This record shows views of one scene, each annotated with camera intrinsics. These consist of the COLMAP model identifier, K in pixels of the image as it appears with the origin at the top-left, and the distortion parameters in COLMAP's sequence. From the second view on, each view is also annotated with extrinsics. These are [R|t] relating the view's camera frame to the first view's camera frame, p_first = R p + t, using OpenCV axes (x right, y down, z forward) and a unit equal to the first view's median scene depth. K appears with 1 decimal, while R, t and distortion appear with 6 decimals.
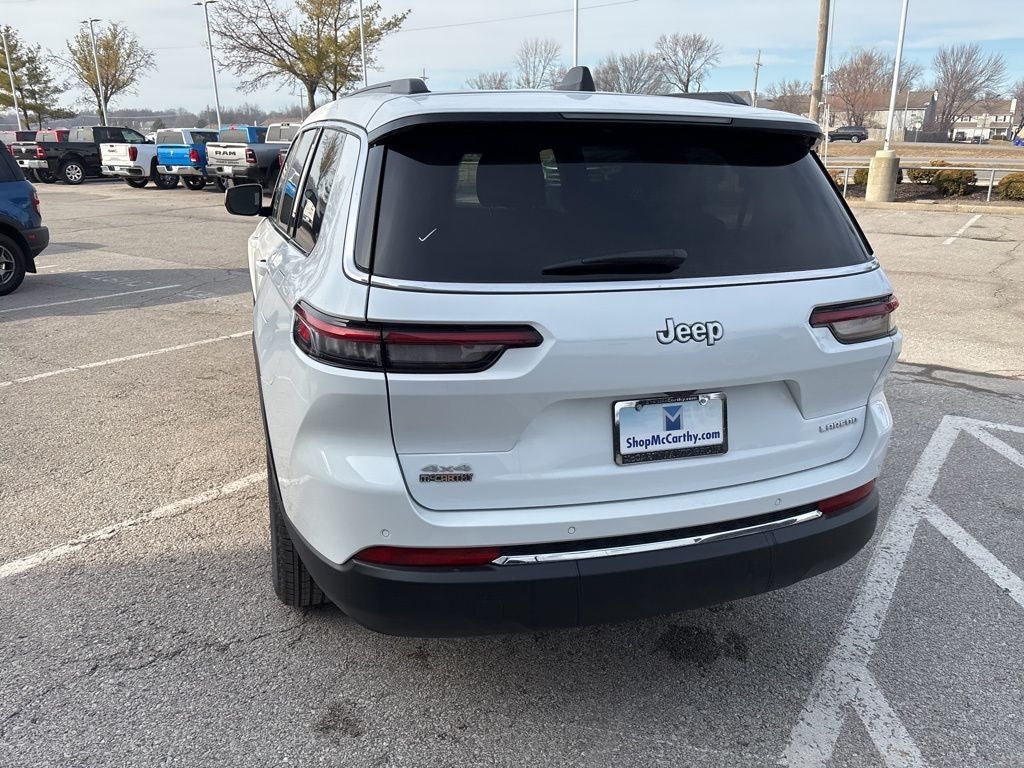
lens RADIAL K [[775.0, 0, 510.5], [0, 775.0, 375.9], [0, 0, 1]] dist [0.057802, -0.069738]
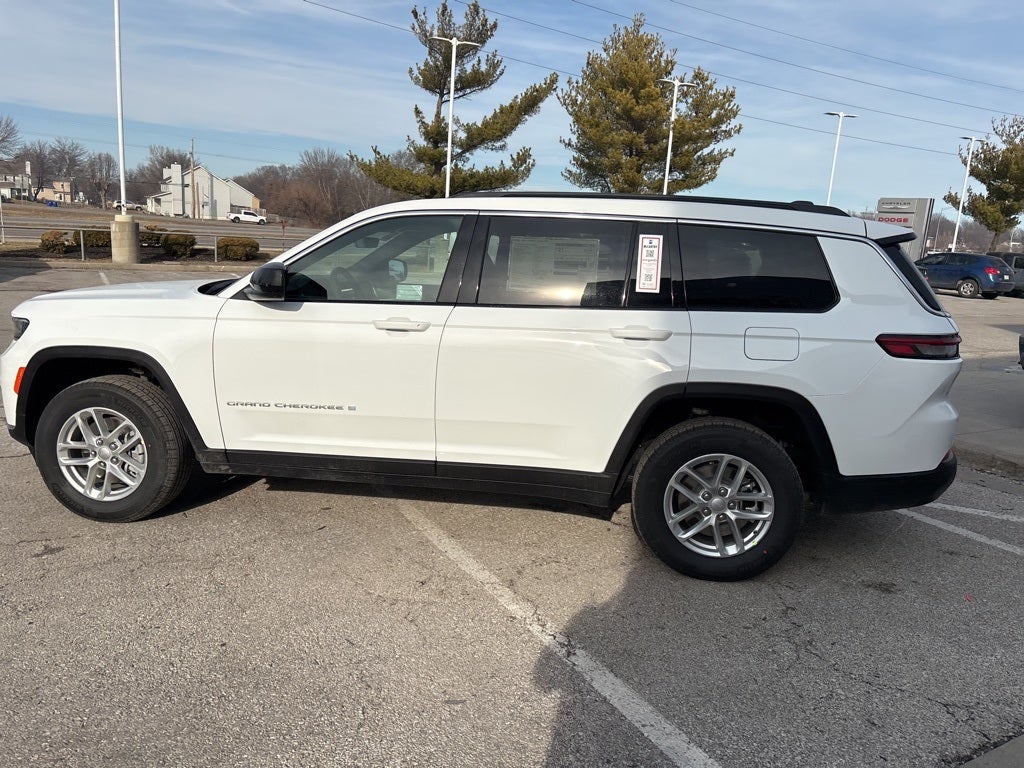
lens RADIAL K [[775.0, 0, 510.5], [0, 775.0, 375.9], [0, 0, 1]] dist [0.057802, -0.069738]
pose [[0.438599, -0.145103, 0.886891, -1.737606], [0.207627, 0.976541, 0.057092, -0.221166], [-0.874370, 0.159102, 0.458437, 0.754948]]
